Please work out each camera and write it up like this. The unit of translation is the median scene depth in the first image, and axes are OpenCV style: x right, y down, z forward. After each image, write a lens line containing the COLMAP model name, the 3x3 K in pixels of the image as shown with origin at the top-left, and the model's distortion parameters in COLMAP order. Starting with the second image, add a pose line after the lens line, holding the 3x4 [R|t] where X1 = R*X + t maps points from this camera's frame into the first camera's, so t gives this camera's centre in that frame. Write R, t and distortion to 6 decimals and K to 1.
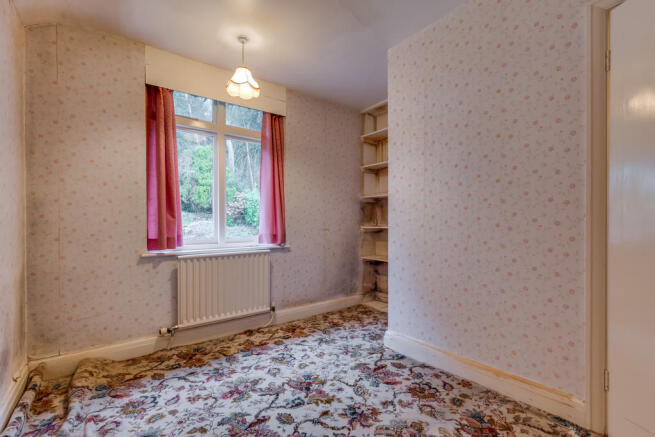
lens RADIAL K [[294.7, 0, 333.5], [0, 294.7, 228.8], [0, 0, 1]] dist [0.002246, 0.000299]
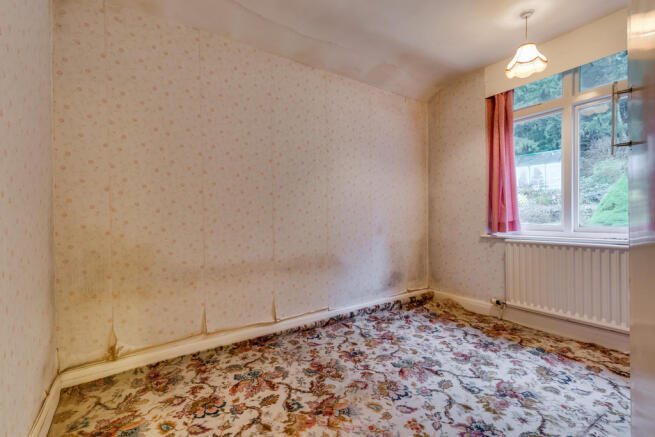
lens RADIAL K [[294.7, 0, 328.4], [0, 294.7, 215.3], [0, 0, 1]] dist [0.002246, 0.000299]
pose [[-0.058662, 0.008677, -0.998240, 0.702109], [0.000904, 0.999962, 0.008639, -0.009432], [0.998277, -0.000395, -0.058668, 0.441831]]
